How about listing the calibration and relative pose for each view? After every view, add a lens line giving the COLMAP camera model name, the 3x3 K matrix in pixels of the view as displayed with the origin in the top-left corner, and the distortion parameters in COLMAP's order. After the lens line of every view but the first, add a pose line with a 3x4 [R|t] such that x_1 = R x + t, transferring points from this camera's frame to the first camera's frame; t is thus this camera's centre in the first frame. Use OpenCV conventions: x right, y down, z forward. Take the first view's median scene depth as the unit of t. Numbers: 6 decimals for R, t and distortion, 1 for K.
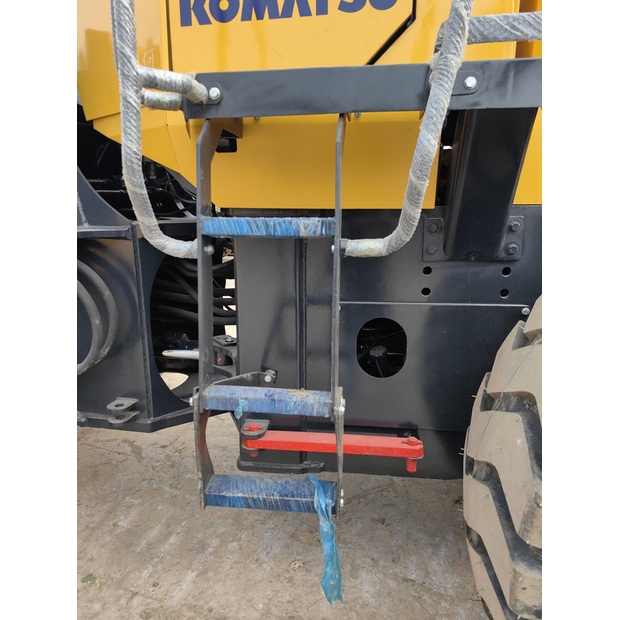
lens RADIAL K [[487.3, 0, 311.2], [0, 487.3, 302.2], [0, 0, 1]] dist [0.104265, -0.196309]
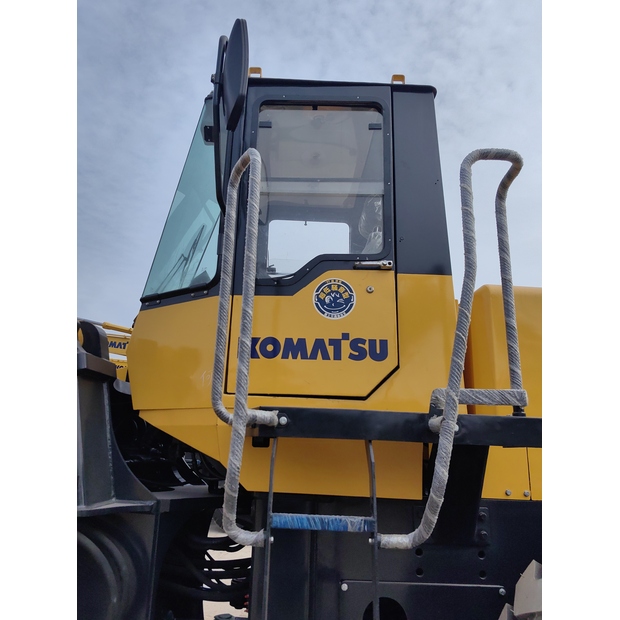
lens RADIAL K [[458.4, 0, 312.0], [0, 458.4, 301.7], [0, 0, 1]] dist [0.002976, -0.003933]
pose [[0.990594, 0.073118, 0.115664, -0.235842], [-0.006489, 0.869420, -0.494031, -0.045663], [-0.136683, 0.488634, 0.861716, -0.291507]]
